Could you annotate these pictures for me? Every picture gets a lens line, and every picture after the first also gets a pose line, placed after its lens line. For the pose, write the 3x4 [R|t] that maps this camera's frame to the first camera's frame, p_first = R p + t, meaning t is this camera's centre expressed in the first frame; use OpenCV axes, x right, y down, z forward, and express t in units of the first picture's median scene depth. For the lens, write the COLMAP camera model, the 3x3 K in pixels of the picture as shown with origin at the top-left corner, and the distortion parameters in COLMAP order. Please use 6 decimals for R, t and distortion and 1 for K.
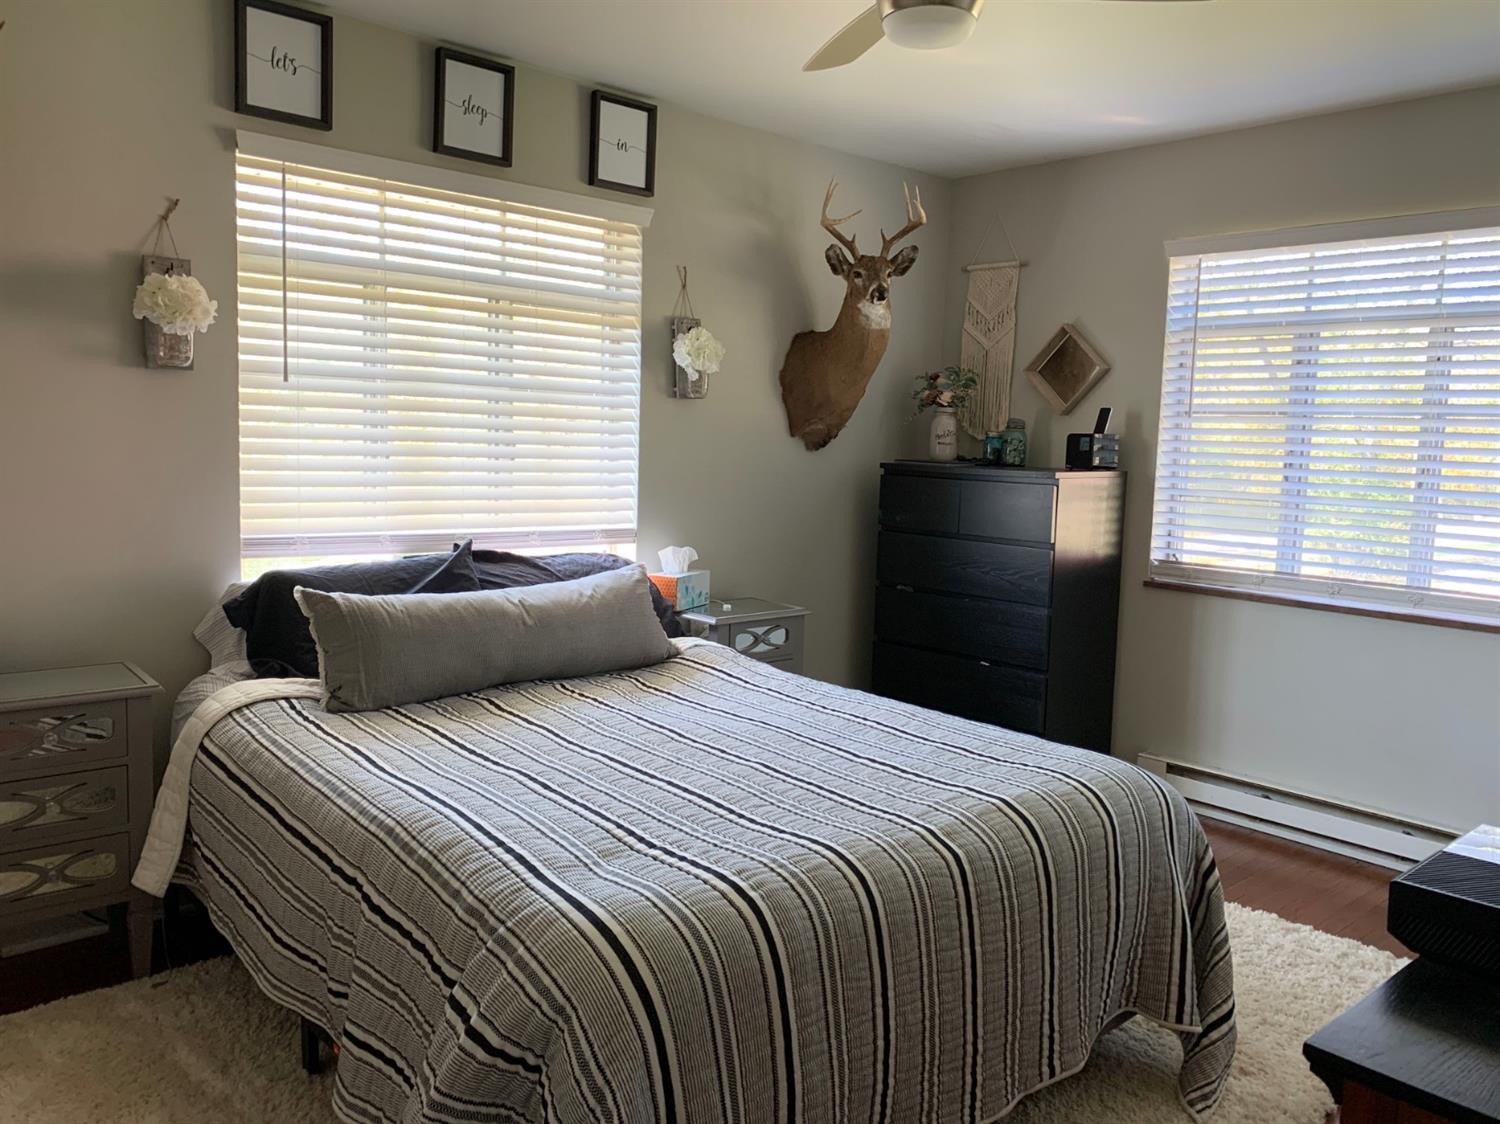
lens RADIAL K [[1175.9, 0, 750.0], [0, 1175.9, 562.0], [0, 0, 1]] dist [0.089342, -0.165257]
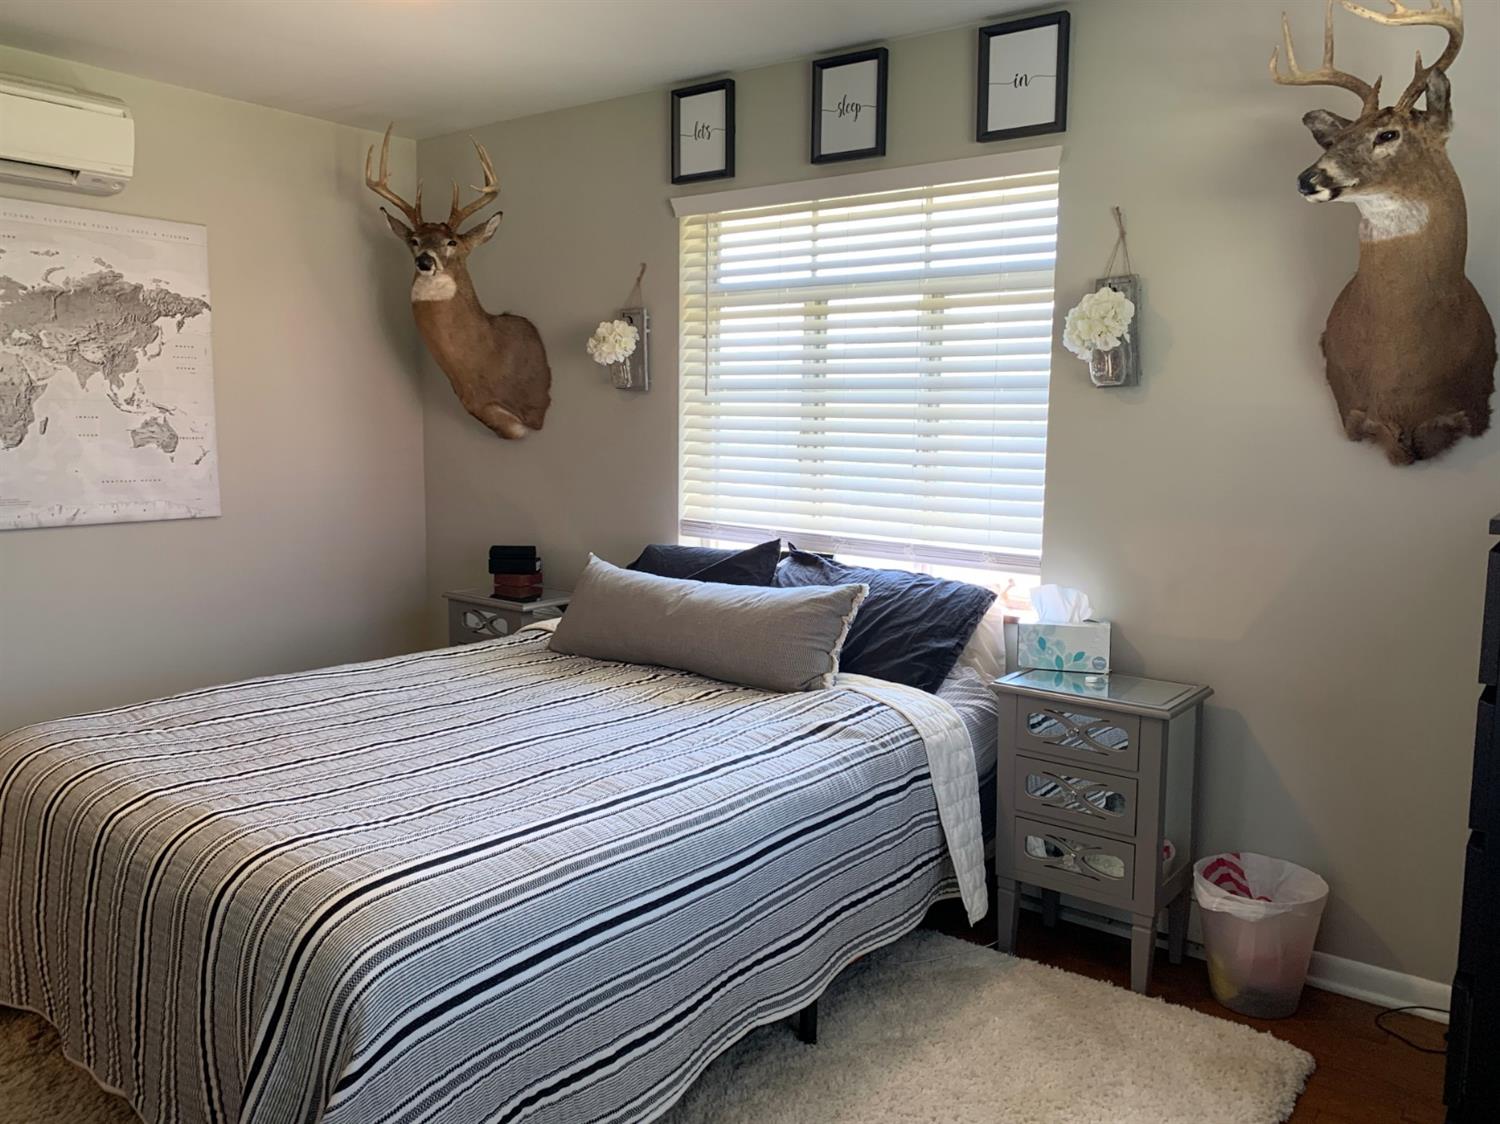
lens RADIAL K [[1175.9, 0, 750.0], [0, 1175.9, 562.0], [0, 0, 1]] dist [0.089342, -0.165257]
pose [[0.158214, 0.094978, -0.982826, 0.718970], [-0.117274, 0.990125, 0.076805, -0.069649], [0.980416, 0.103108, 0.167790, 0.749608]]
